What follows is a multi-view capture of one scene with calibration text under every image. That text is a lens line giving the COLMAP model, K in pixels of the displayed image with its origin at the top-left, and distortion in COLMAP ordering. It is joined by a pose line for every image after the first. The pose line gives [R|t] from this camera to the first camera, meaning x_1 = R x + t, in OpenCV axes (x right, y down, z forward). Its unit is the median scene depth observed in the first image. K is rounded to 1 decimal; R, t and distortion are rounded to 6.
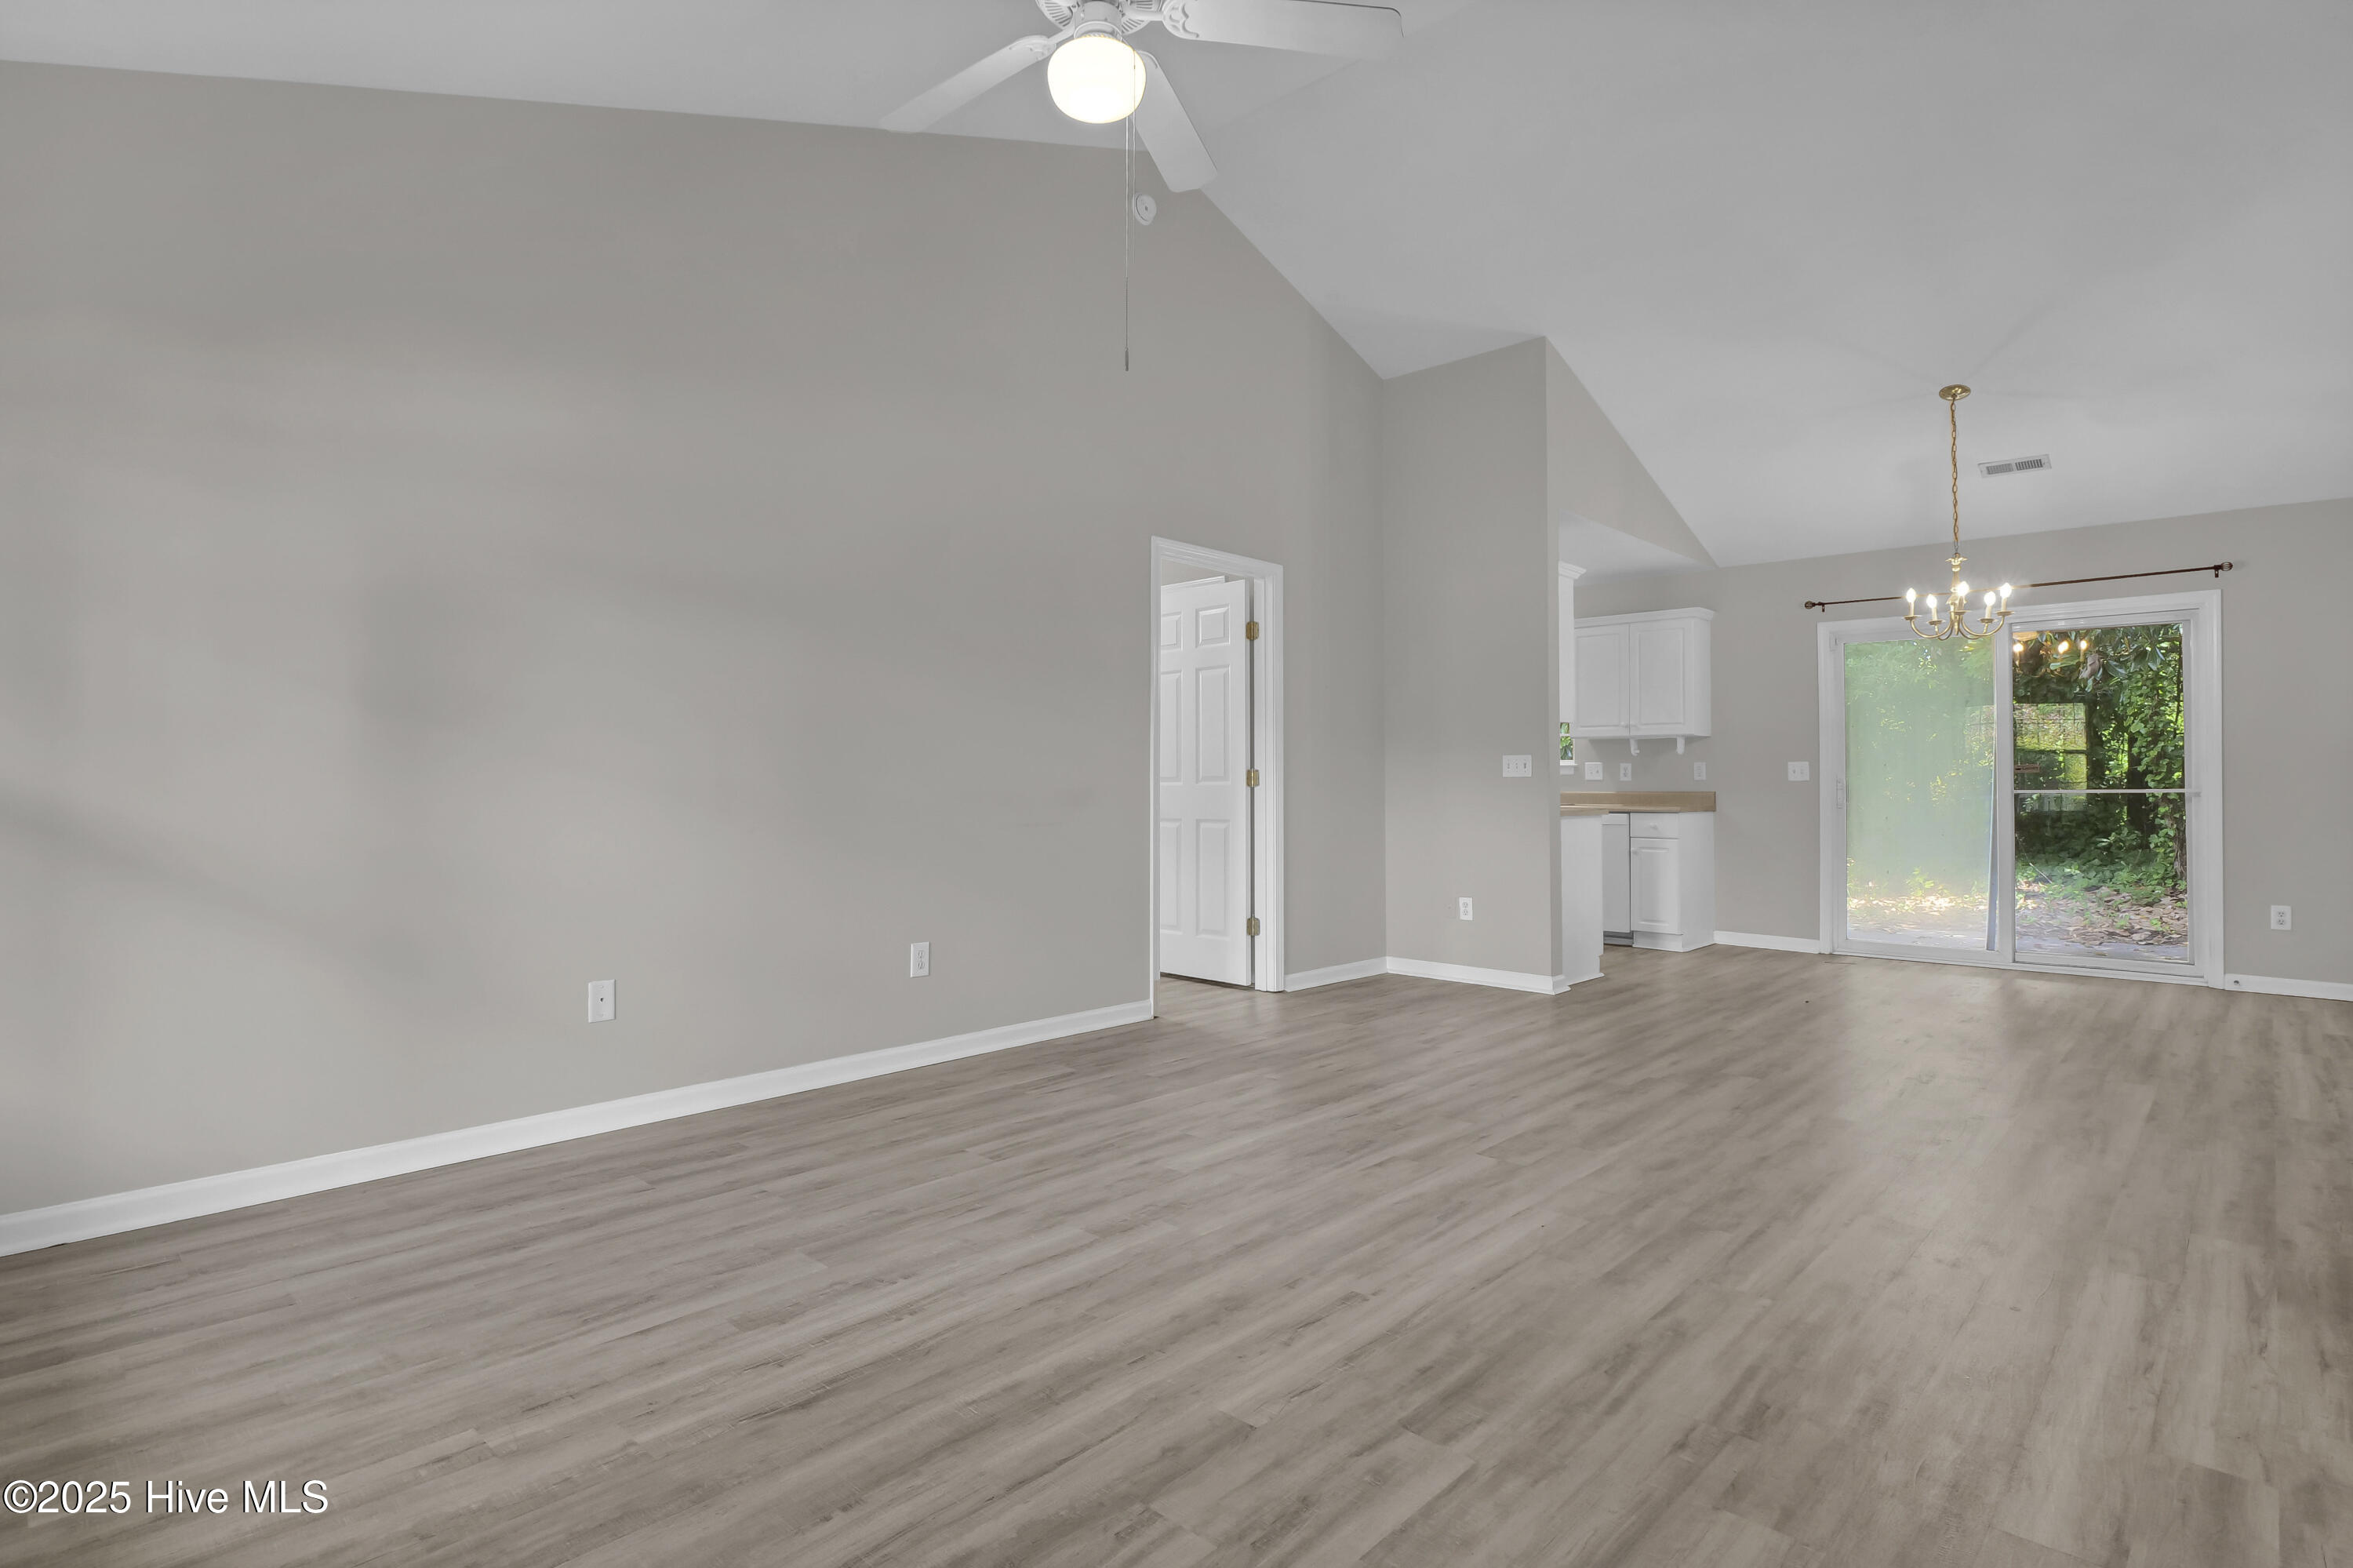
lens RADIAL K [[1178.7, 0, 1165.7], [0, 1178.7, 786.6], [0, 0, 1]] dist [-0.015785, 0.000520]
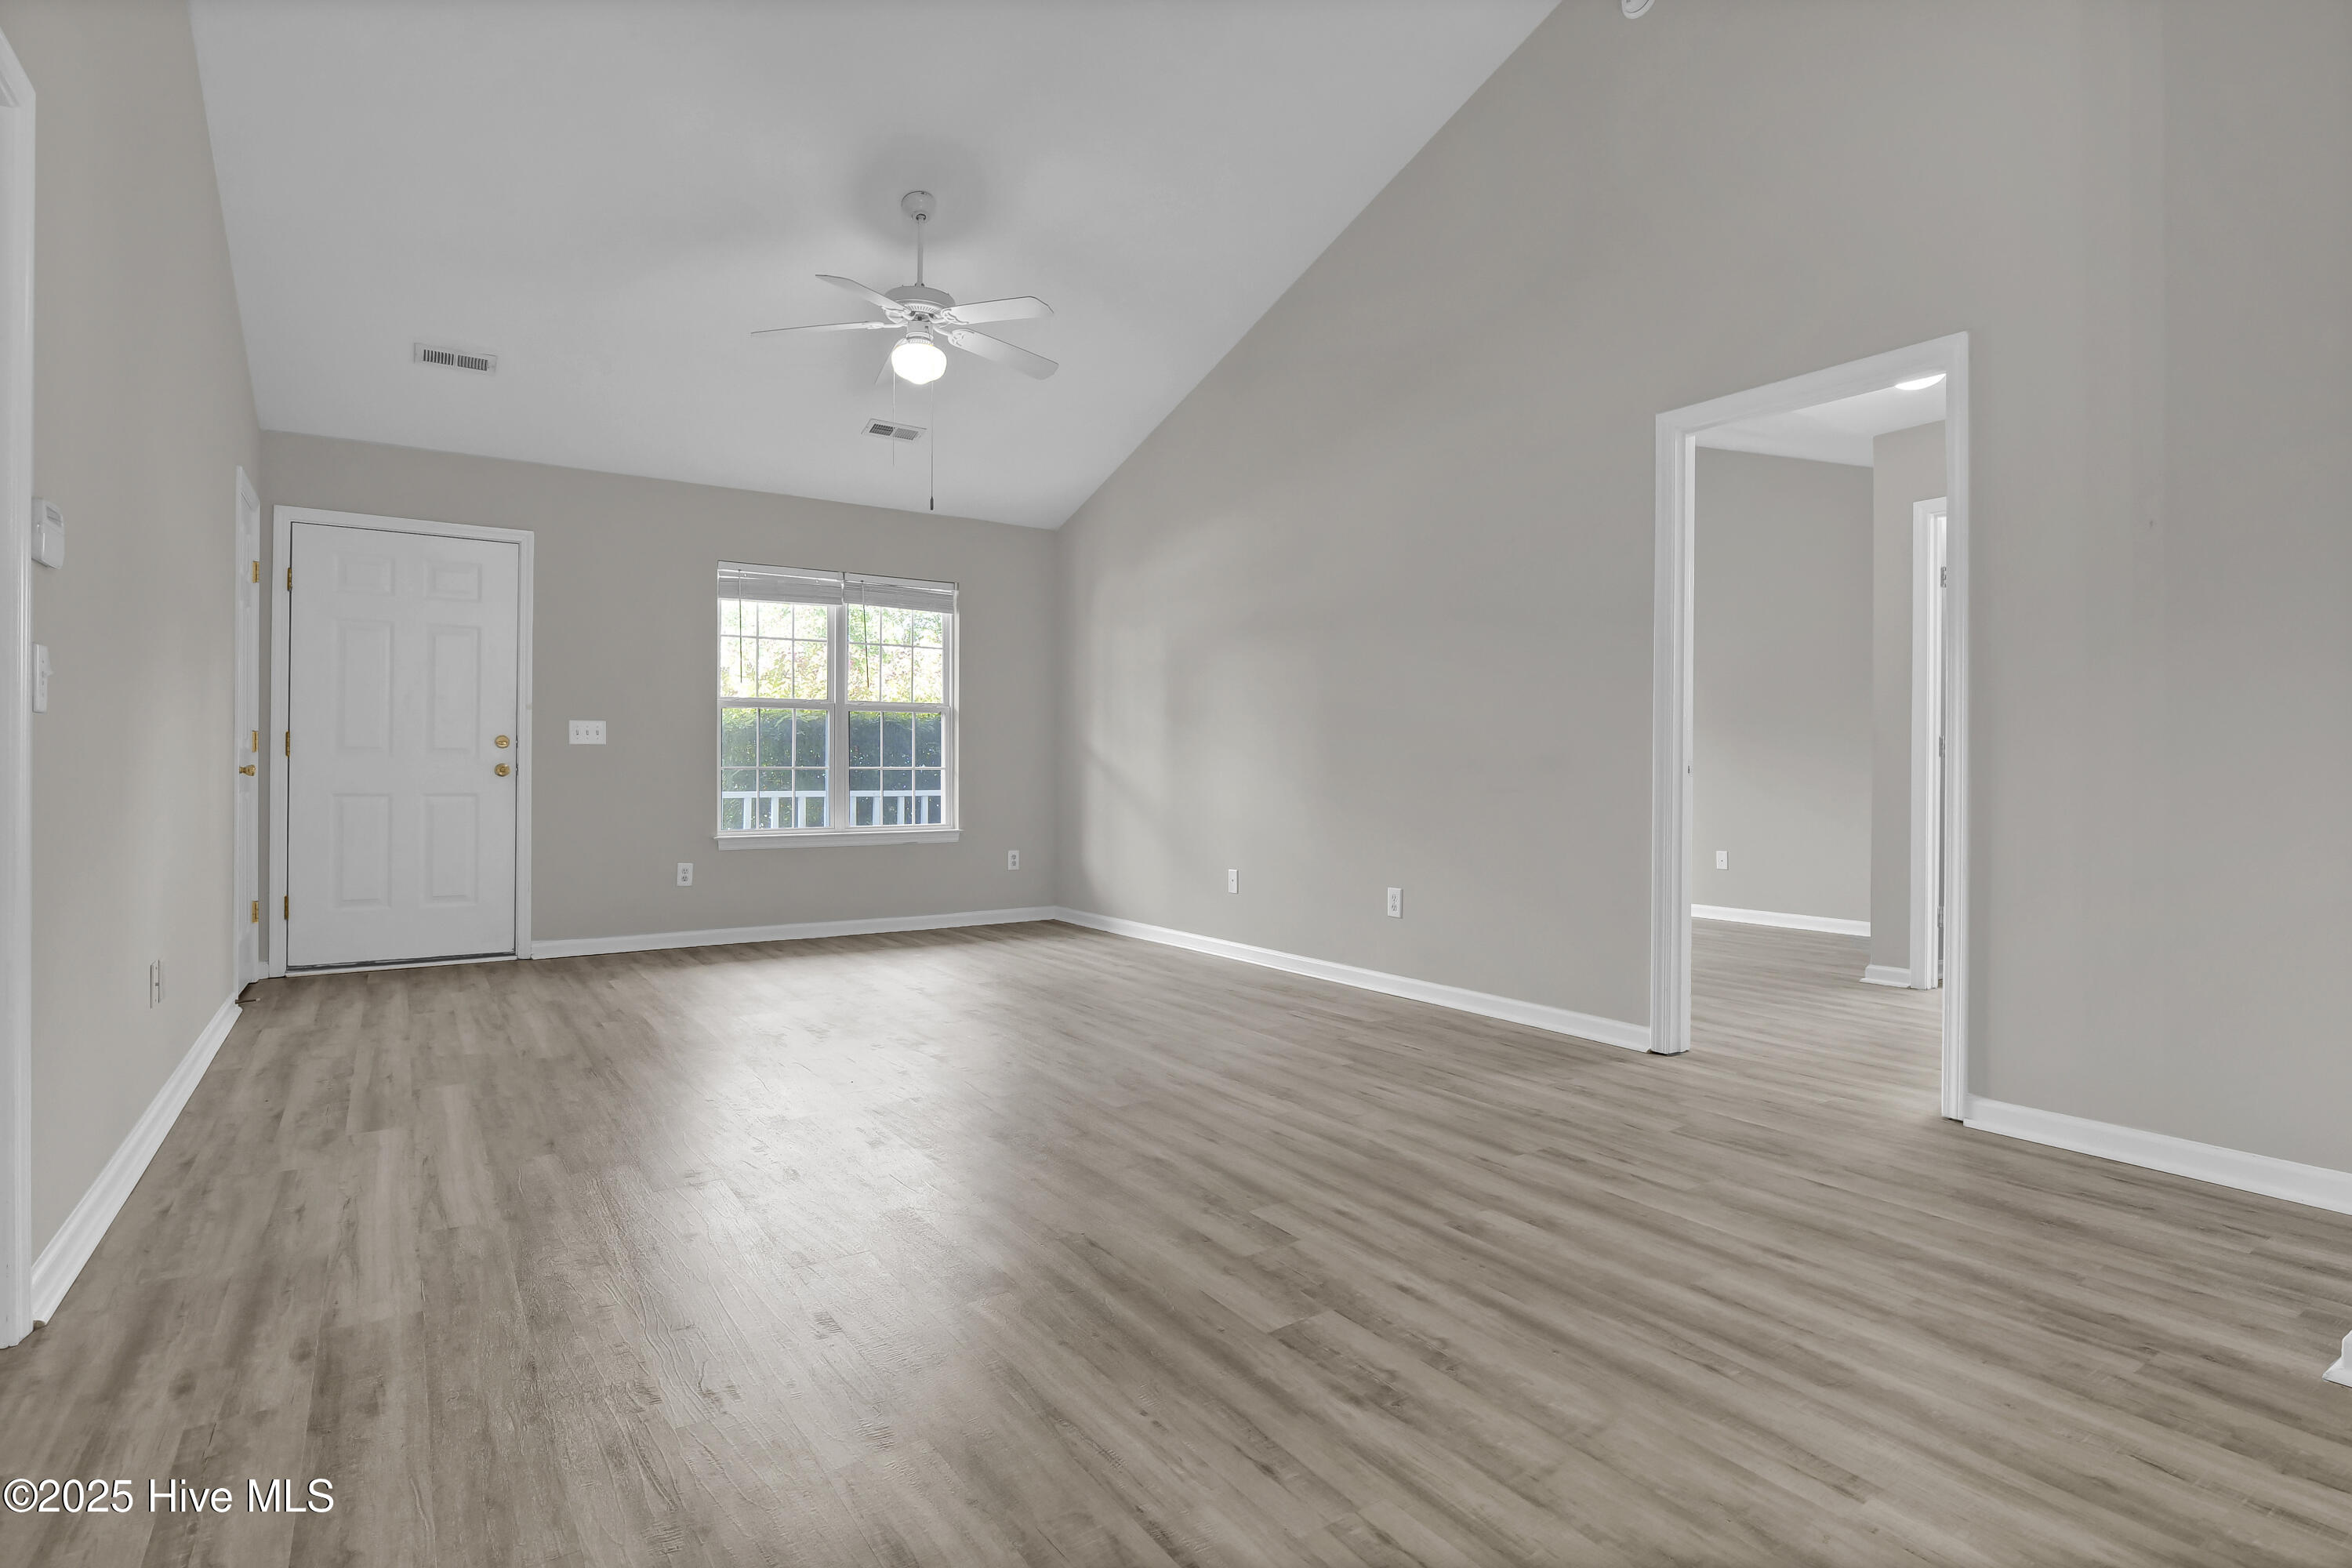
lens RADIAL K [[1169.3, 0, 1158.5], [0, 1169.3, 766.5], [0, 0, 1]] dist [-0.009487, -0.001127]
pose [[-0.227495, -0.004564, -0.973768, 1.291460], [-0.006225, 0.999975, -0.003232, 0.026561], [0.973759, 0.005326, -0.227518, 1.398773]]
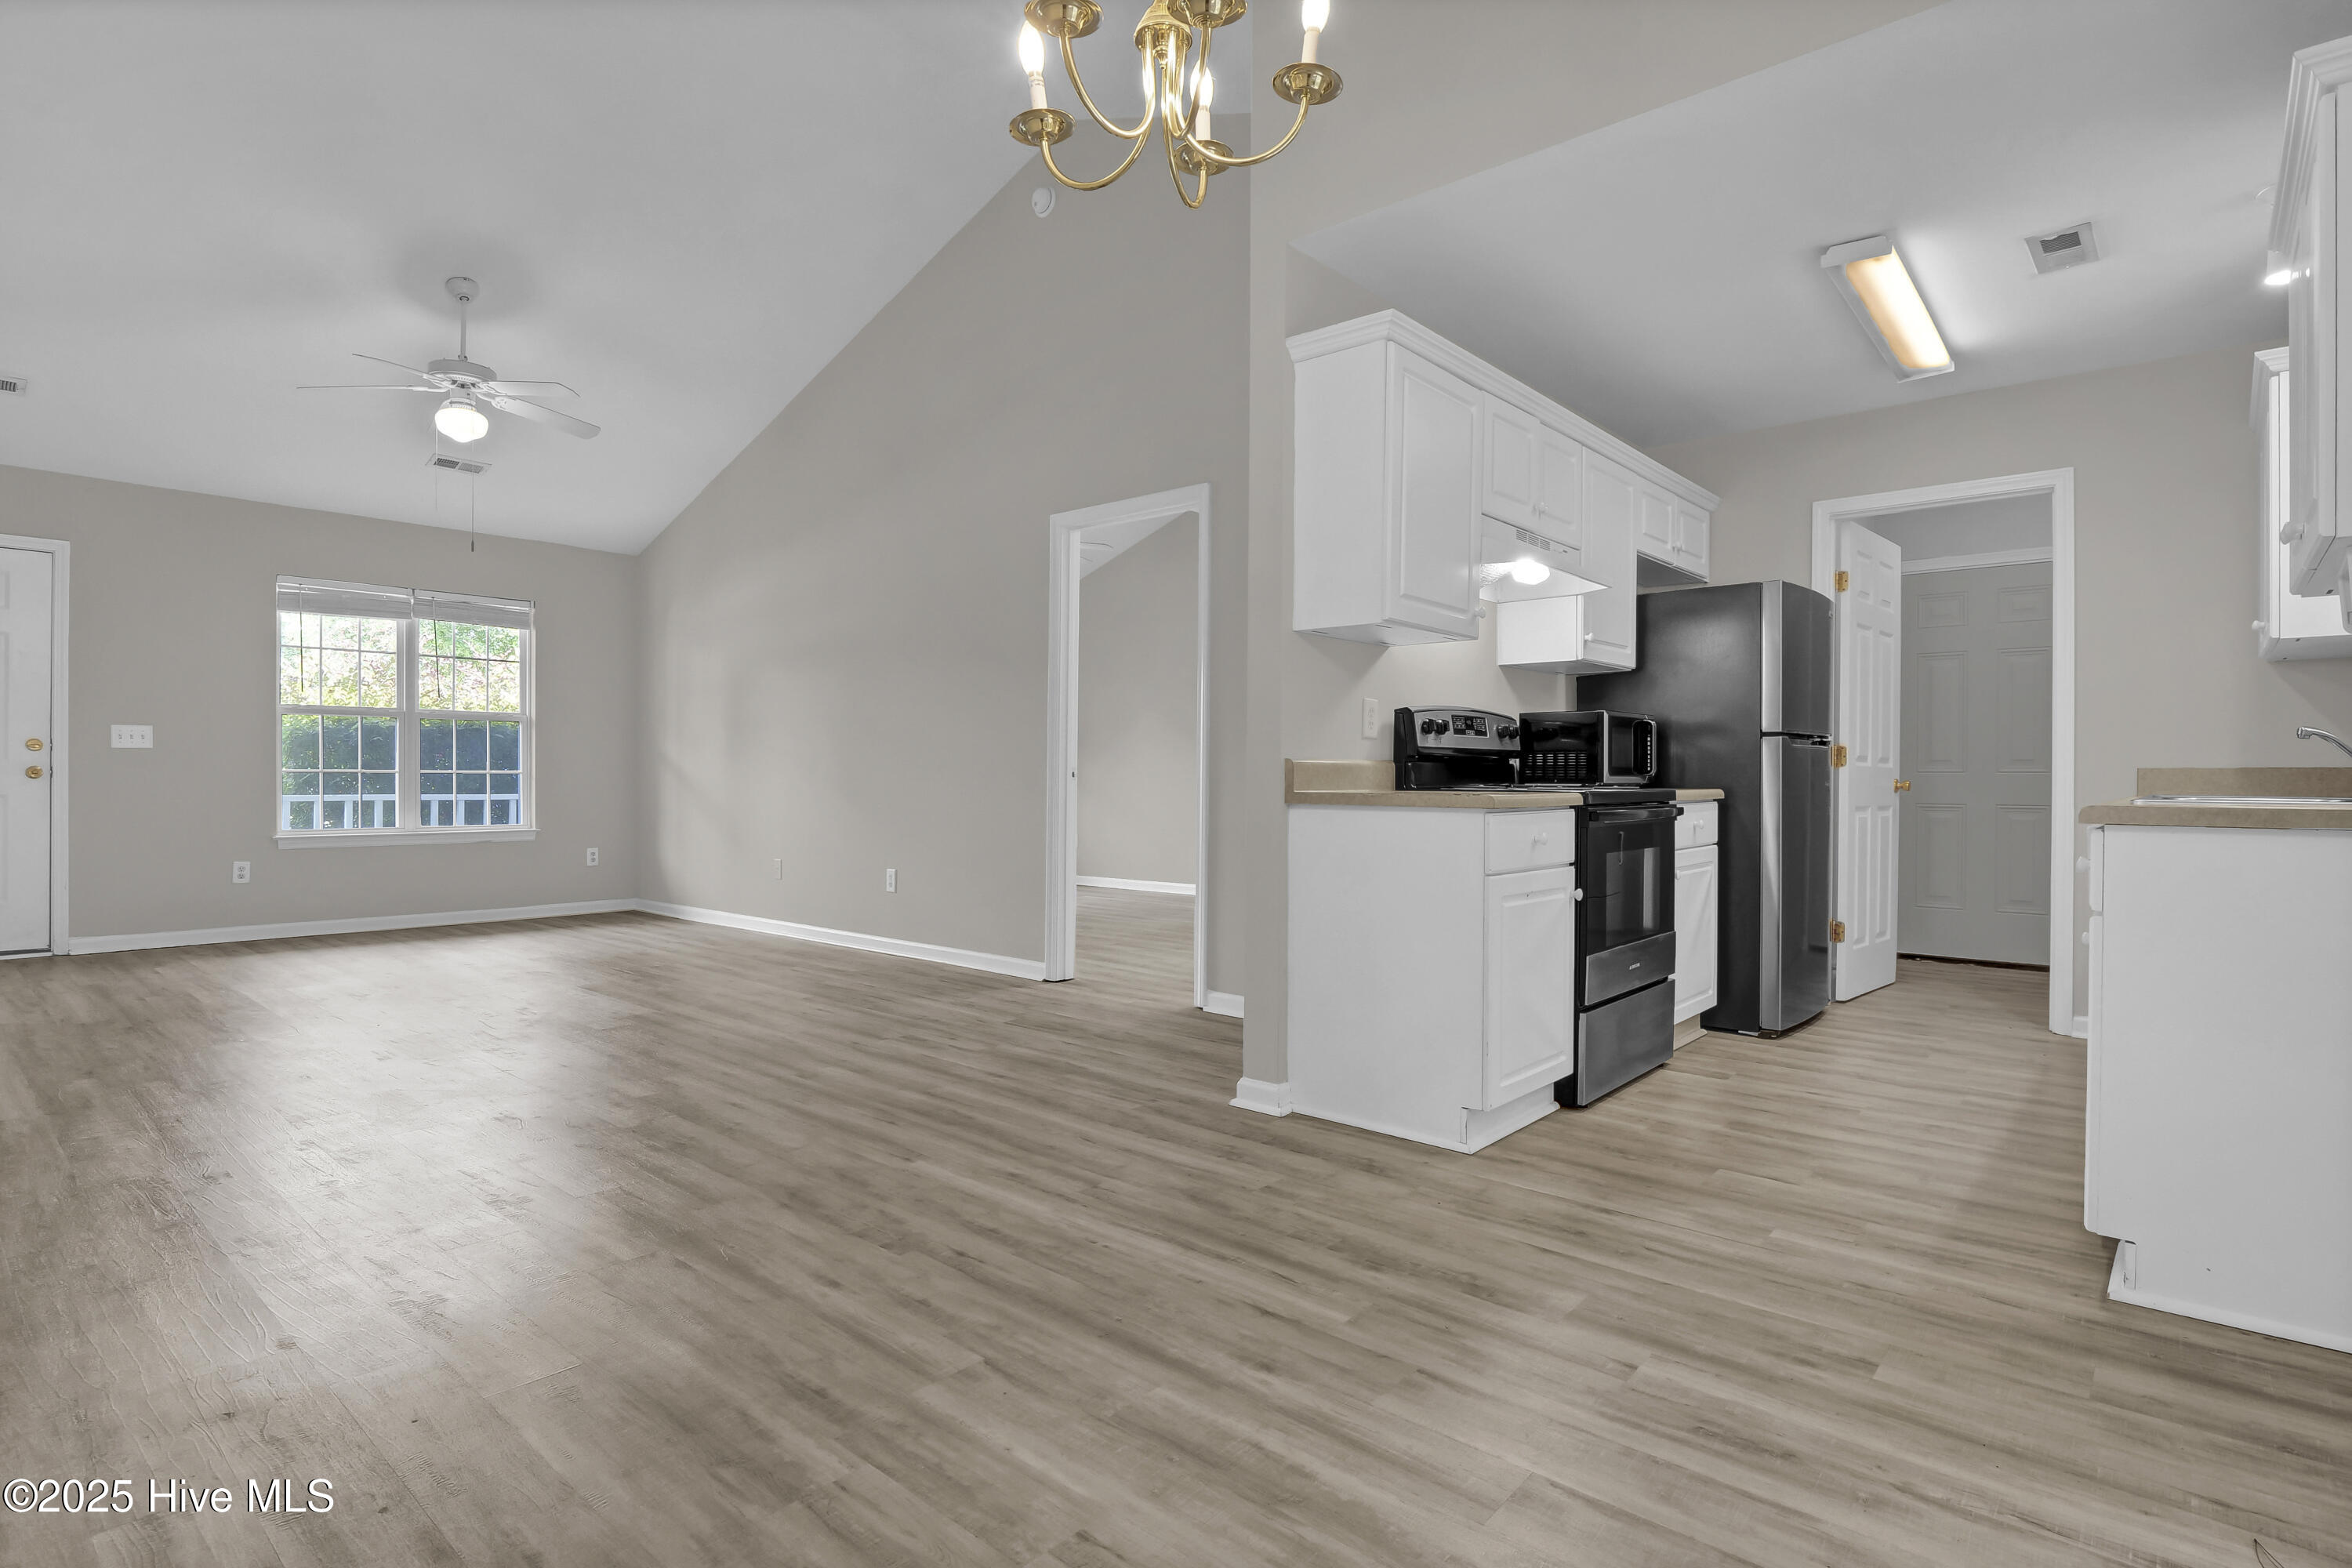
lens RADIAL K [[1178.1, 0, 1165.2], [0, 1178.1, 786.6], [0, 0, 1]] dist [-0.015785, 0.000520]
pose [[0.033903, 0.006524, -0.999404, 1.677286], [-0.008809, 0.999942, 0.006229, 0.027783], [0.999386, 0.008593, 0.033959, 1.738573]]
